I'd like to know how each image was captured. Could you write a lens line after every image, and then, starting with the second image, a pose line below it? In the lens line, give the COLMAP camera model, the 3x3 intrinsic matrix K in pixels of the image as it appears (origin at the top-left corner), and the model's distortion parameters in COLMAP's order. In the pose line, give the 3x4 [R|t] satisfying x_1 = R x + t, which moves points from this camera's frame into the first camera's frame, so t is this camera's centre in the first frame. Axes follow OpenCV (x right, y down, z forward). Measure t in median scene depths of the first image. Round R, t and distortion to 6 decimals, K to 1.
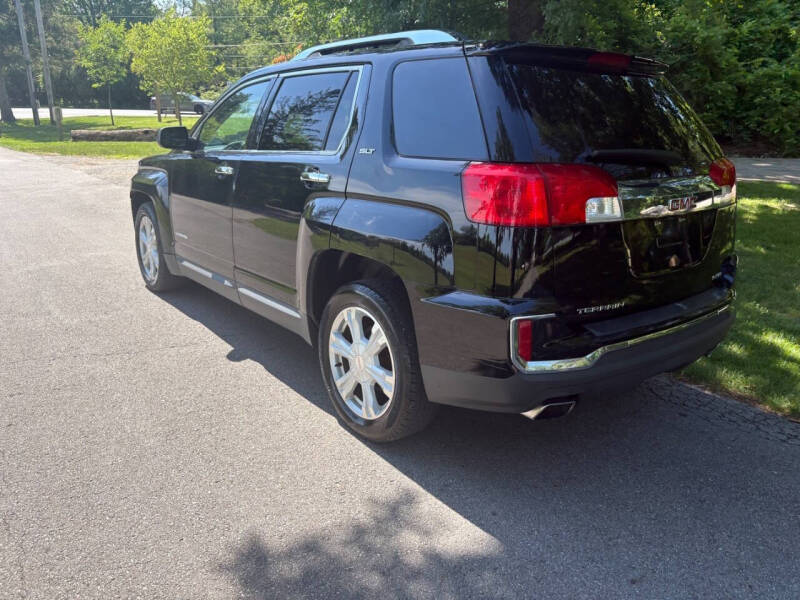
lens RADIAL K [[595.9, 0, 396.5], [0, 595.9, 300.0], [0, 0, 1]] dist [0.042822, -0.045836]
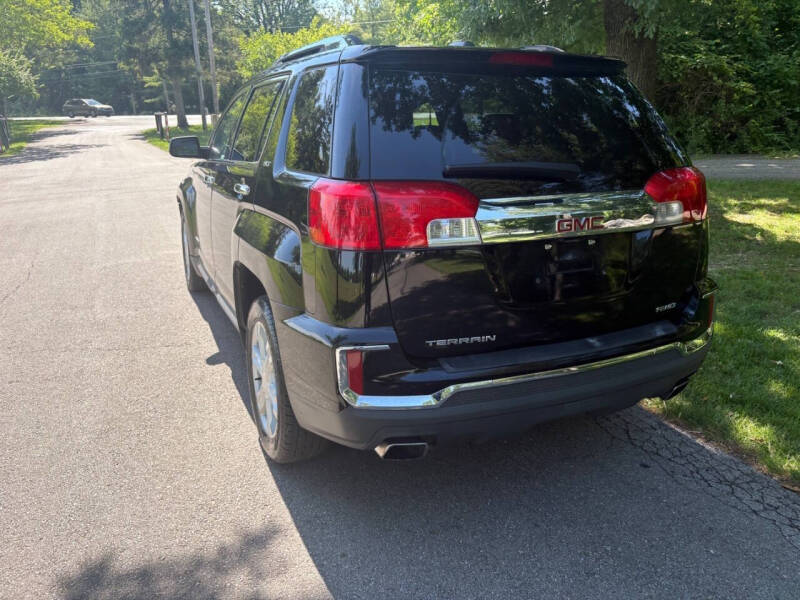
lens RADIAL K [[595.9, 0, 396.5], [0, 595.9, 300.0], [0, 0, 1]] dist [0.042822, -0.045836]
pose [[0.972443, 0.045080, -0.228741, 0.291893], [-0.044562, 0.998979, 0.007435, -0.032548], [0.228842, 0.002963, 0.973459, 0.076381]]
